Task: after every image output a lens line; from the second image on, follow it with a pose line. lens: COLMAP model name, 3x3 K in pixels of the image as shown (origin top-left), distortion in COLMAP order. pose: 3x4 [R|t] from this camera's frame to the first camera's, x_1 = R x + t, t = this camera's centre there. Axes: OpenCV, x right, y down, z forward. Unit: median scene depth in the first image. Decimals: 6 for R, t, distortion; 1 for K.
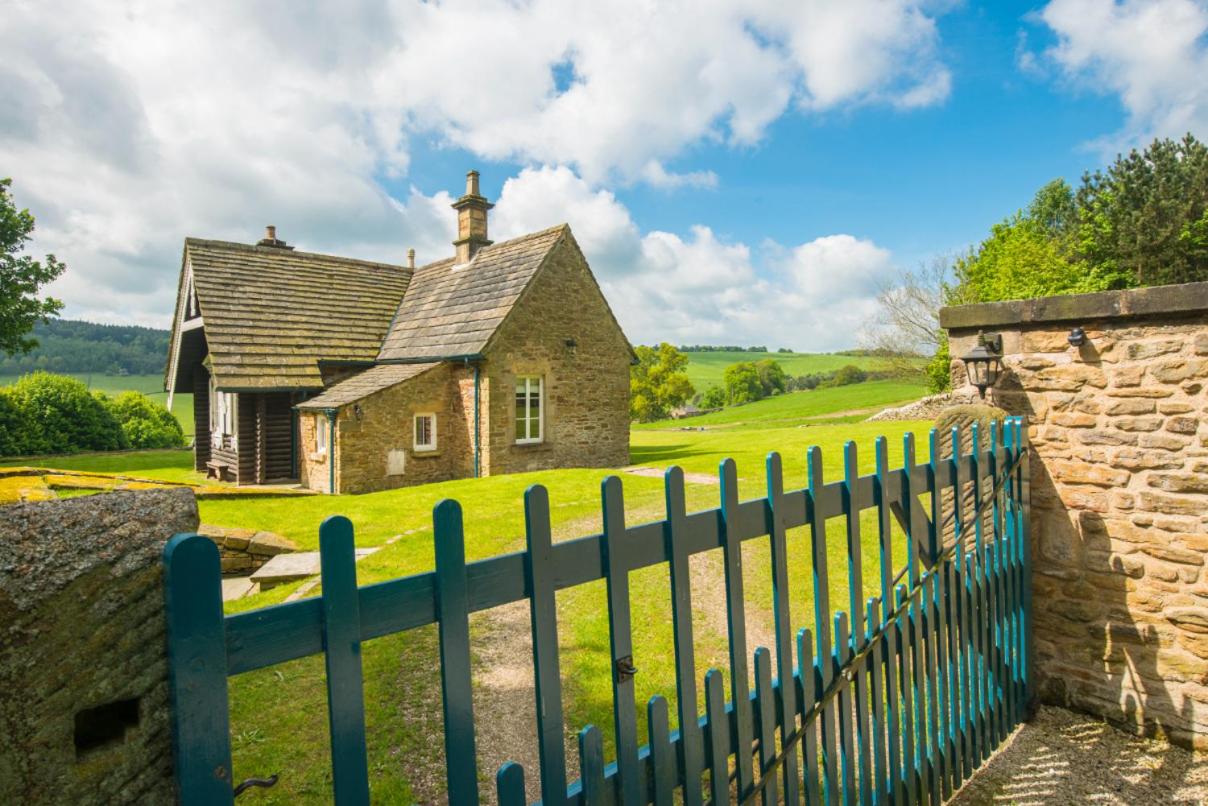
lens RADIAL K [[664.1, 0, 626.9], [0, 664.1, 400.5], [0, 0, 1]] dist [-0.001761, -0.013740]
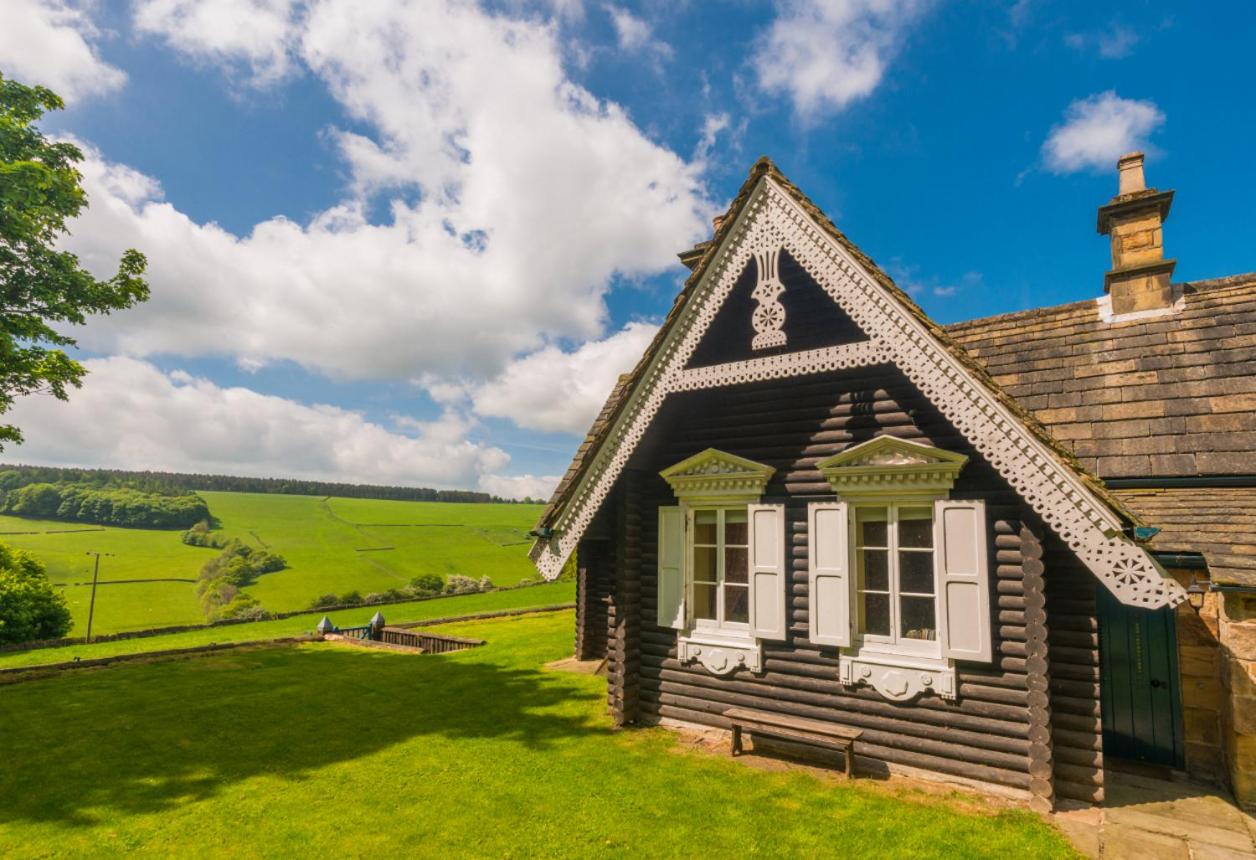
lens RADIAL K [[621.9, 0, 628.9], [0, 621.9, 482.9], [0, 0, 1]] dist [0.030427, -0.020594]
pose [[0.977369, 0.041882, 0.207354, -0.867848], [-0.018436, 0.993339, -0.113741, -0.001780], [-0.210737, 0.107344, 0.971631, 0.701250]]
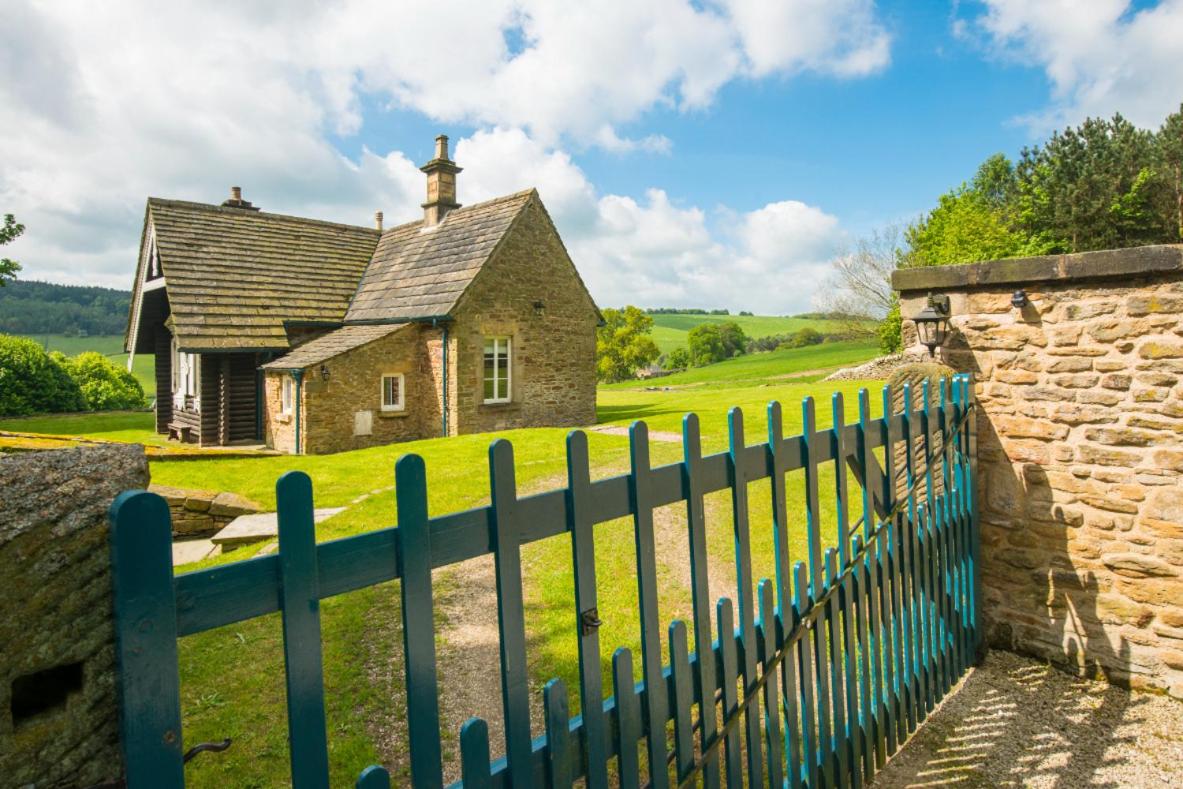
lens RADIAL K [[645.1, 0, 628.5], [0, 645.1, 355.6], [0, 0, 1]] dist [0.000811, -0.012882]
pose [[0.998541, -0.000221, 0.053997, 0.000506], [0.000761, 0.999950, -0.009973, 0.001551], [-0.053992, 0.010000, 0.998491, 0.002442]]
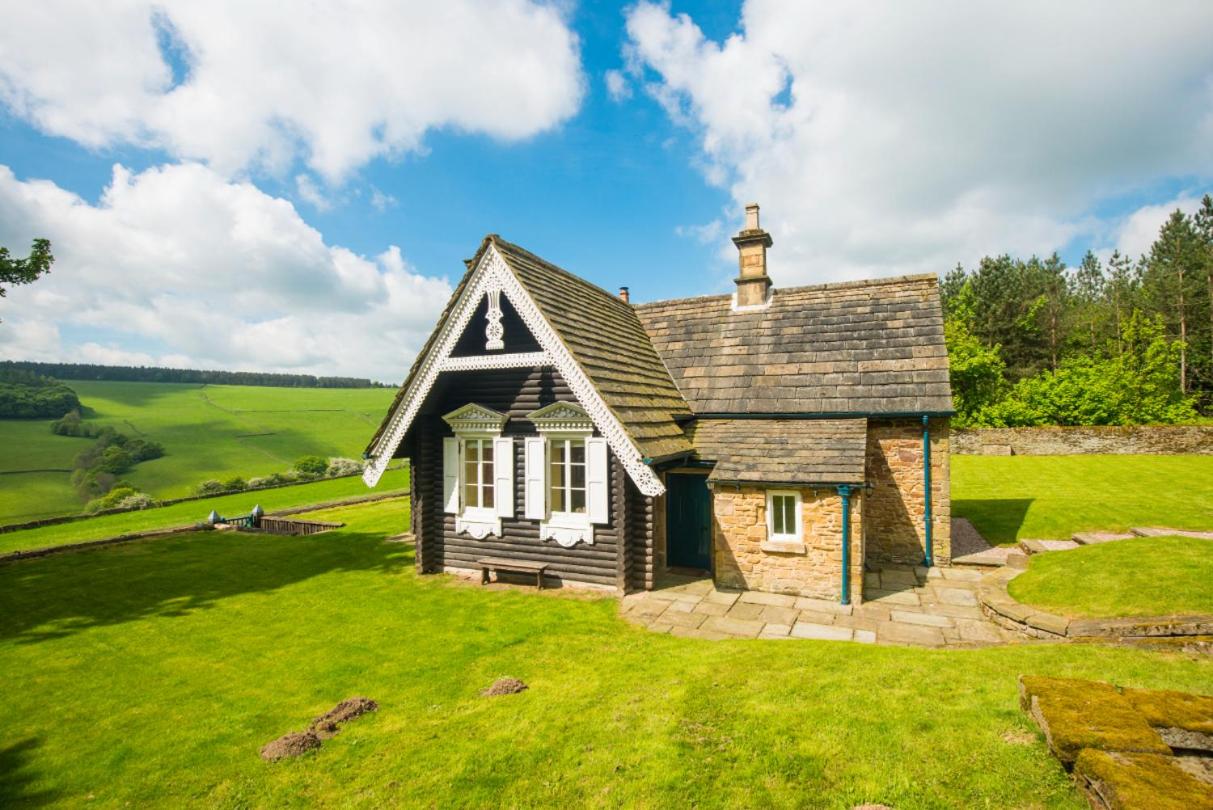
lens RADIAL K [[554.2, 0, 616.8], [0, 554.2, 408.9], [0, 0, 1]] dist [0.002179, -0.030423]
pose [[0.917910, 0.002790, 0.396779, -0.817562], [0.013223, 0.999205, -0.037614, -0.046412], [-0.396568, 0.039773, 0.917143, 0.454000]]
